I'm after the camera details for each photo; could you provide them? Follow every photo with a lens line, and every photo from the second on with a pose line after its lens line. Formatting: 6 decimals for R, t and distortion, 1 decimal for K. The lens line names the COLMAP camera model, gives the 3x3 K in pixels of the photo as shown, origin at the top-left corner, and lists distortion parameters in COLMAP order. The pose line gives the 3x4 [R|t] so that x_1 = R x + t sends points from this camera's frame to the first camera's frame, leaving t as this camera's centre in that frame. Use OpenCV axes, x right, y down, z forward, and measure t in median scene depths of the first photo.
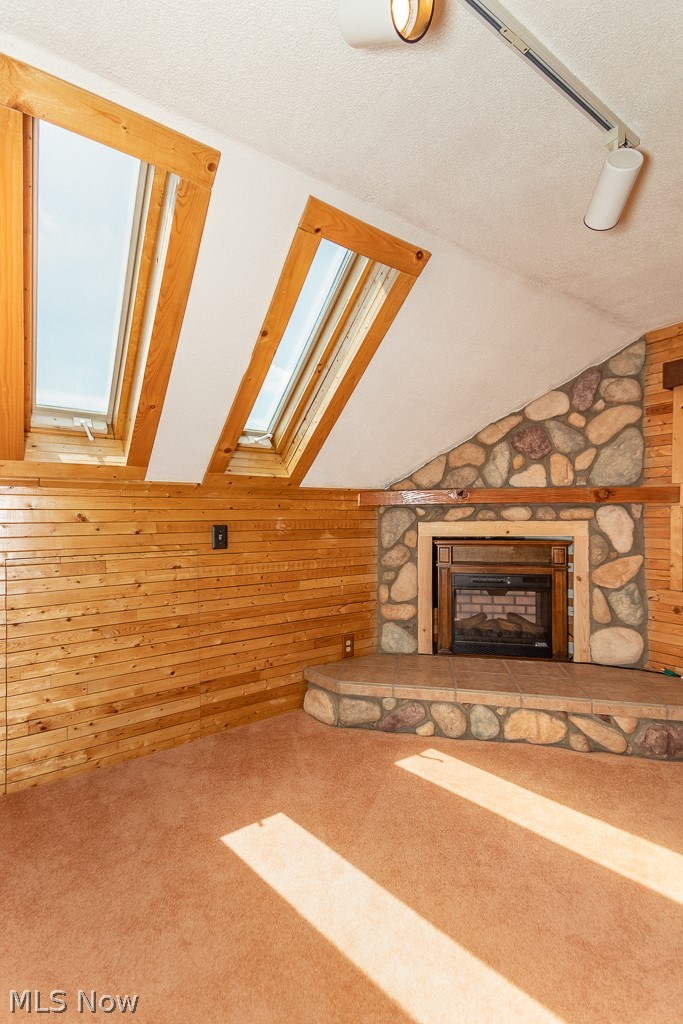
lens RADIAL K [[464.1, 0, 341.4], [0, 464.1, 515.3], [0, 0, 1]] dist [0.058749, -0.000520]
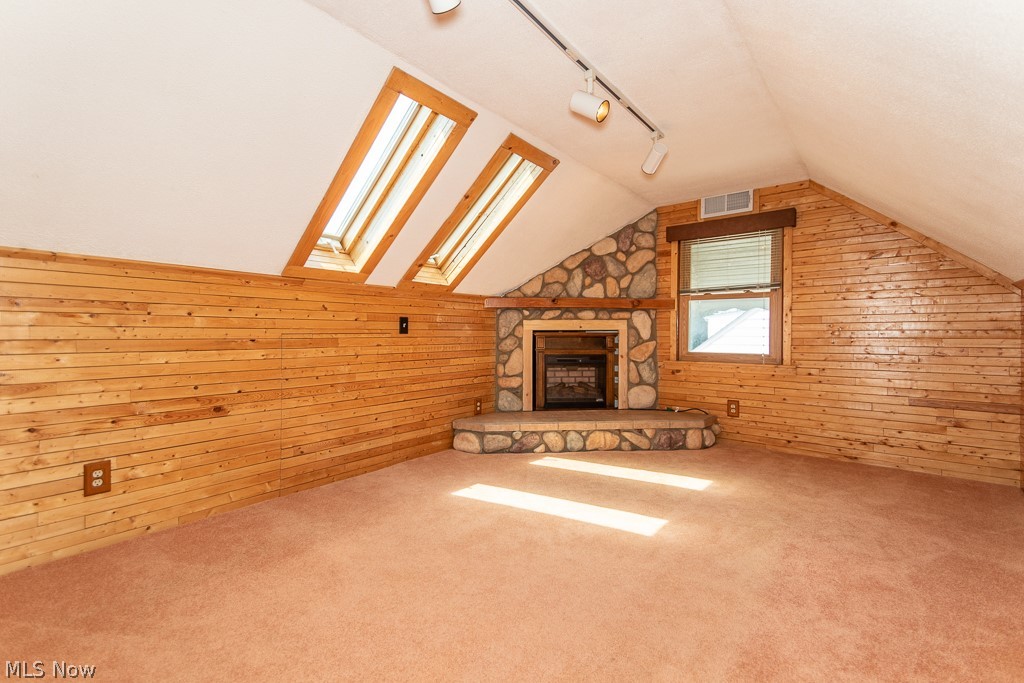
lens RADIAL K [[464.1, 0, 511.6], [0, 464.1, 321.3], [0, 0, 1]] dist [0.058749, -0.000520]
pose [[0.954545, 0.014527, 0.297712, -0.326142], [-0.008043, 0.999703, -0.022992, 0.056813], [-0.297957, 0.019553, 0.954379, -0.396266]]
